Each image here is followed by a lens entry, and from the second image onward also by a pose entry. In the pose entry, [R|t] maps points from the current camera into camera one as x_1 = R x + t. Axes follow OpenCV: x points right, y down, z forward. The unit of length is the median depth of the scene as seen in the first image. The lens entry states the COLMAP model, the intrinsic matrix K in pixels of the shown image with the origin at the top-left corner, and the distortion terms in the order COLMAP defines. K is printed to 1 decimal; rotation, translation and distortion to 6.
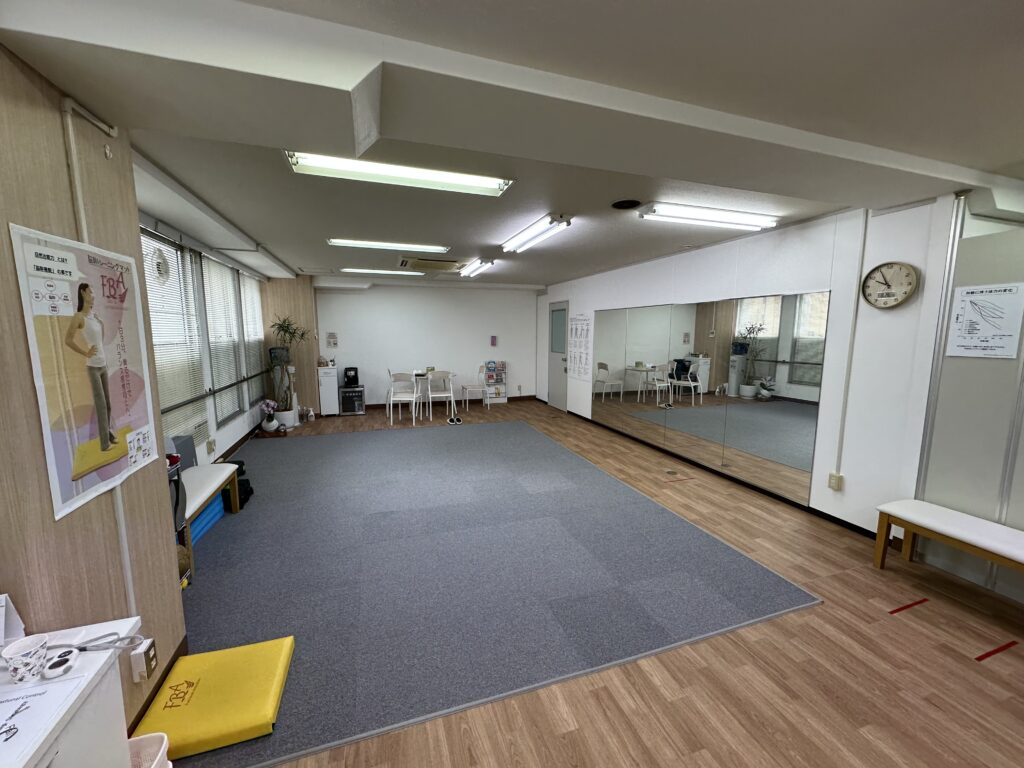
lens RADIAL K [[413.6, 0, 512.0], [0, 413.6, 387.7], [0, 0, 1]] dist [0.001978, 0.000196]
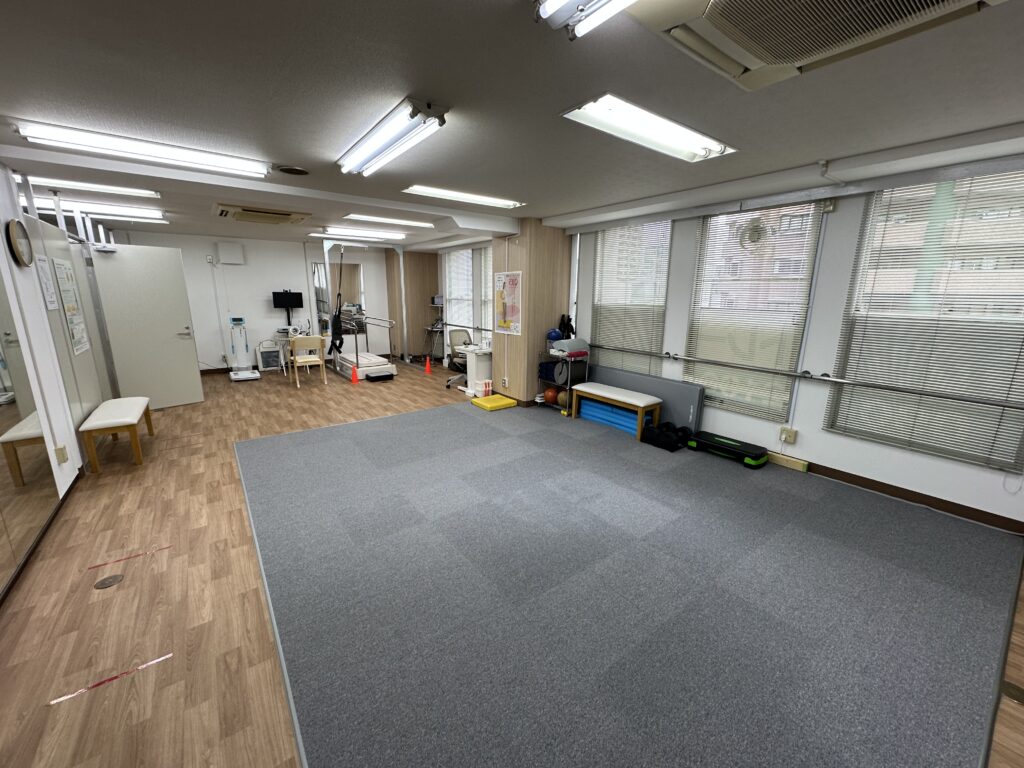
lens RADIAL K [[413.6, 0, 509.7], [0, 413.6, 385.3], [0, 0, 1]] dist [0.001978, 0.000196]
pose [[-0.952747, 0.057906, -0.298194, 0.150432], [-0.049480, 0.938968, 0.340428, -0.478663], [0.299707, 0.339097, -0.891734, 3.492267]]
